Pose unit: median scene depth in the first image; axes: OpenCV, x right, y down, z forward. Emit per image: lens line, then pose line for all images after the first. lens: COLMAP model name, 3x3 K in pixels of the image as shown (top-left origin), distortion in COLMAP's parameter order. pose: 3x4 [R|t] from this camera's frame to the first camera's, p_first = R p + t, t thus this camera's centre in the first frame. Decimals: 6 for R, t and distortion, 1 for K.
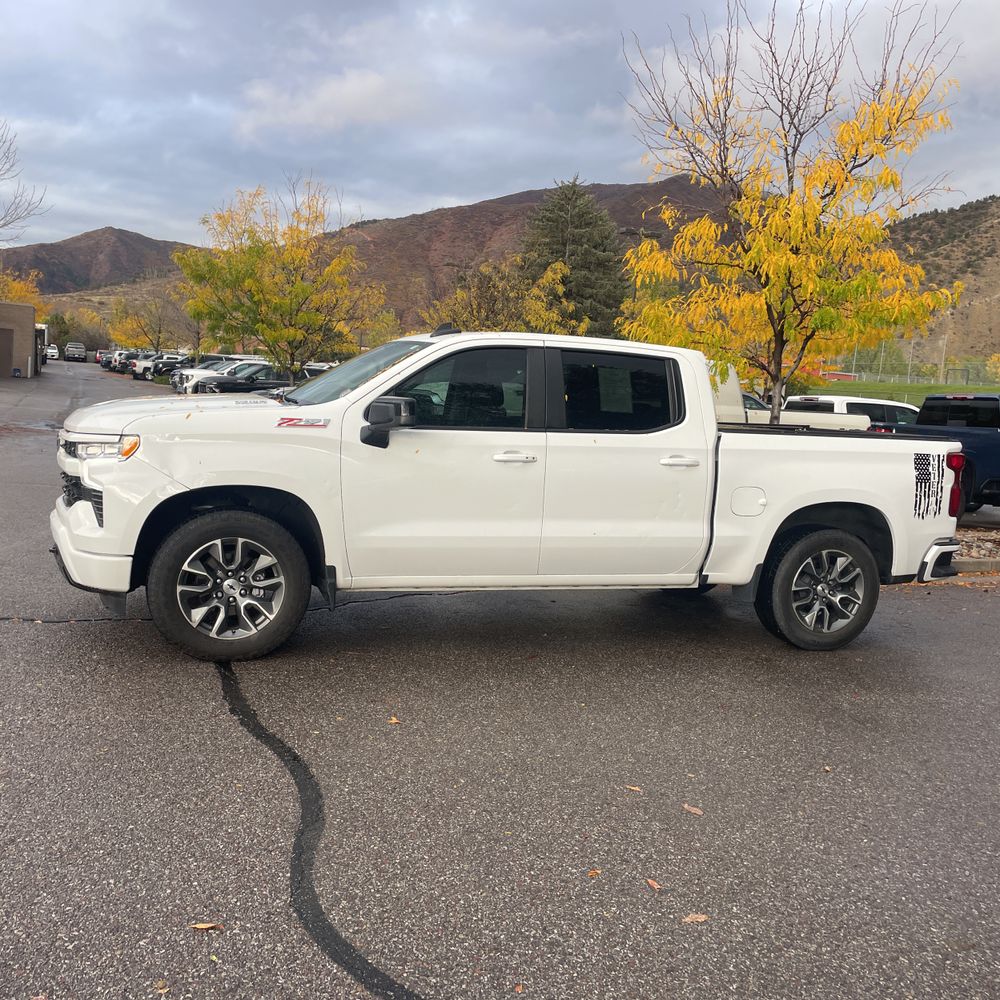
lens RADIAL K [[1019.7, 0, 500.0], [0, 1019.7, 500.0], [0, 0, 1]] dist [0.111212, -0.173478]
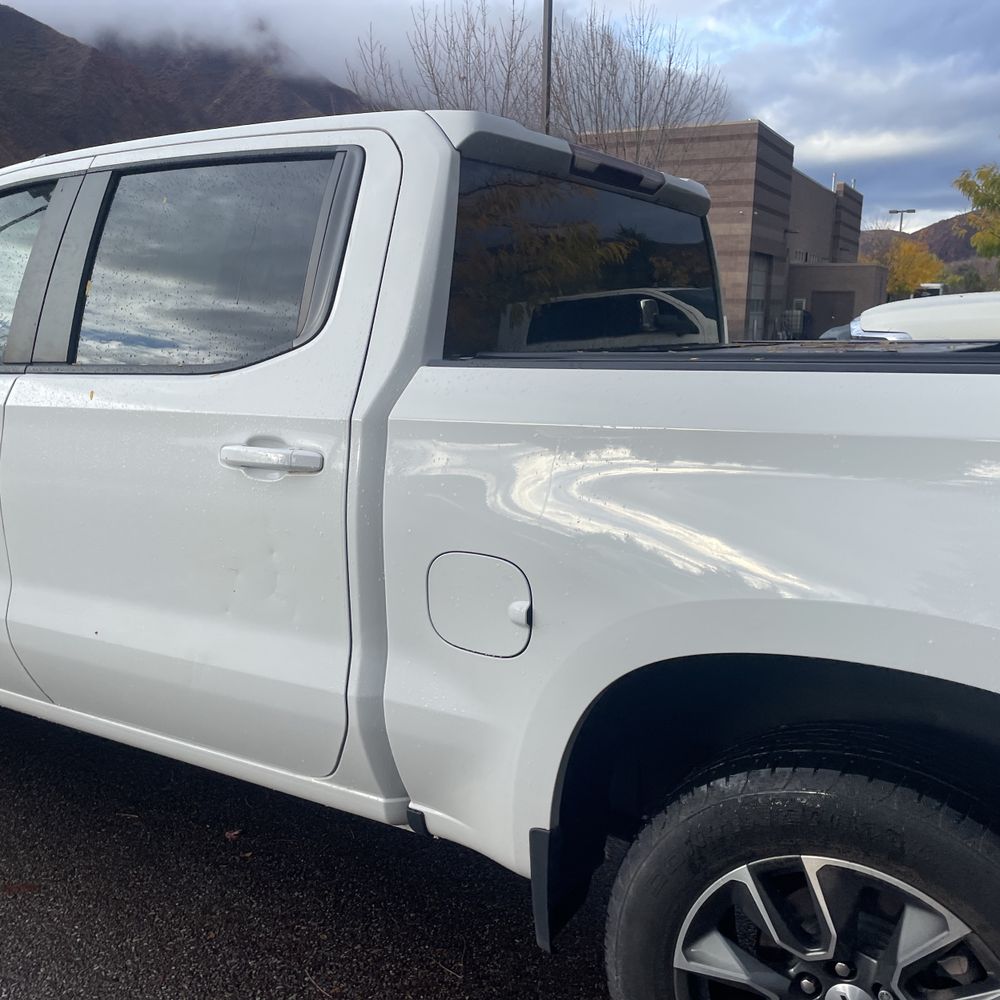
lens RADIAL K [[1023.8, 0, 504.9], [0, 1023.8, 485.2], [0, 0, 1]] dist [0.097519, -0.133581]
pose [[0.613970, 0.058424, -0.787164, 0.320801], [-0.045784, 0.998214, 0.038378, -0.029430], [0.788001, 0.012476, 0.615548, 0.562878]]
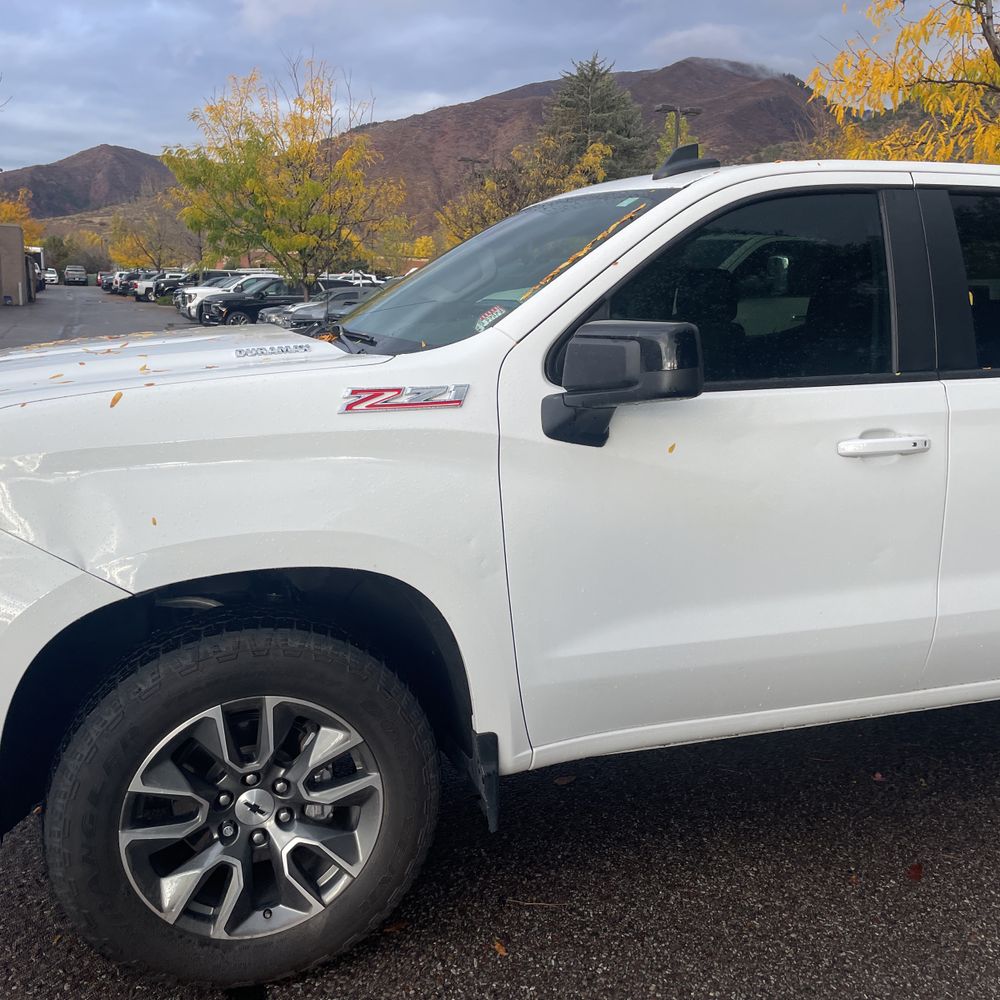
lens RADIAL K [[1023.8, 0, 504.9], [0, 1023.8, 485.2], [0, 0, 1]] dist [0.097519, -0.133581]
pose [[0.998793, -0.046648, -0.015370, -0.086563], [0.047686, 0.995960, 0.076096, -0.040773], [0.011759, -0.076737, 0.996982, 0.346580]]
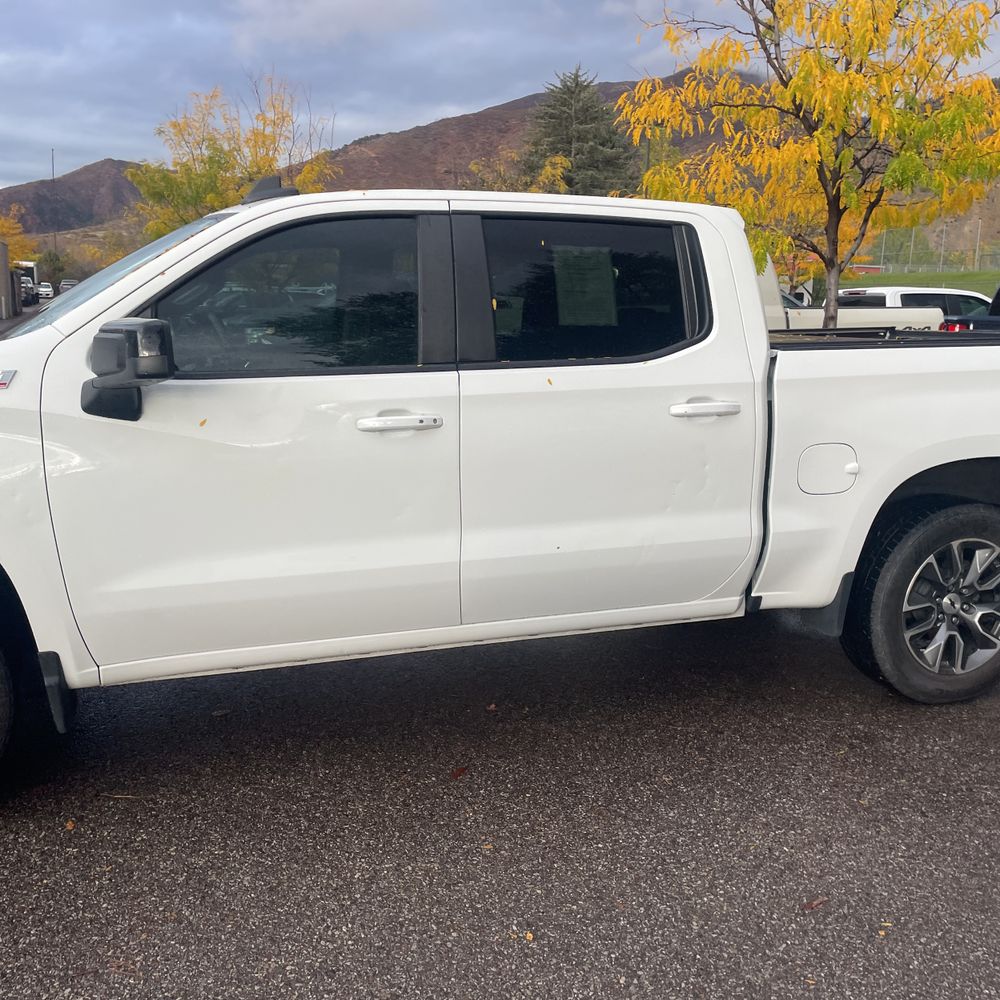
lens RADIAL K [[1019.7, 0, 500.0], [0, 1019.7, 500.0], [0, 0, 1]] dist [0.111212, -0.173478]
pose [[0.998345, -0.051991, -0.024573, 0.048976], [0.053799, 0.995361, 0.079763, -0.025334], [0.020312, -0.080953, 0.996511, 0.285546]]
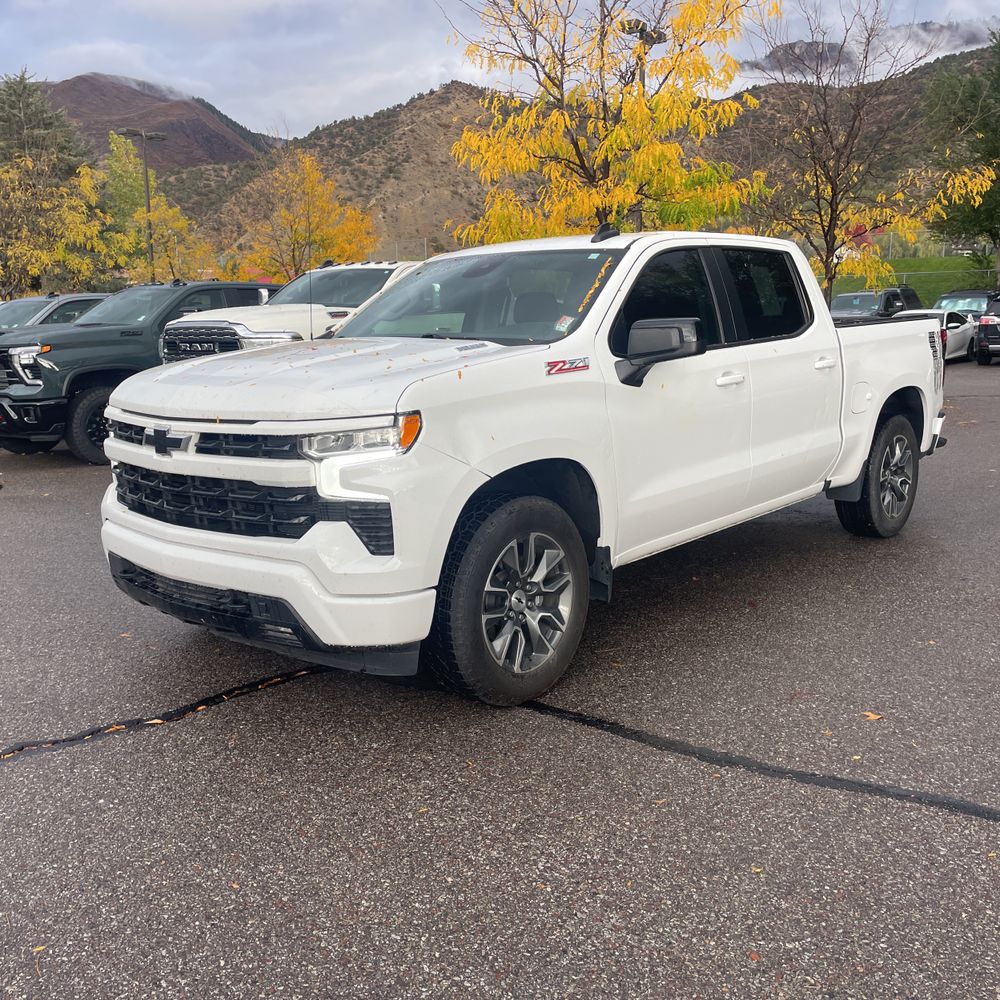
lens RADIAL K [[999.1, 0, 500.3], [0, 999.1, 512.1], [0, 0, 1]] dist [0.110477, -0.165853]
pose [[0.867598, -0.177536, 0.464494, -0.344536], [0.130452, 0.982640, 0.131916, -0.042646], [-0.479850, -0.053856, 0.875696, 0.221647]]
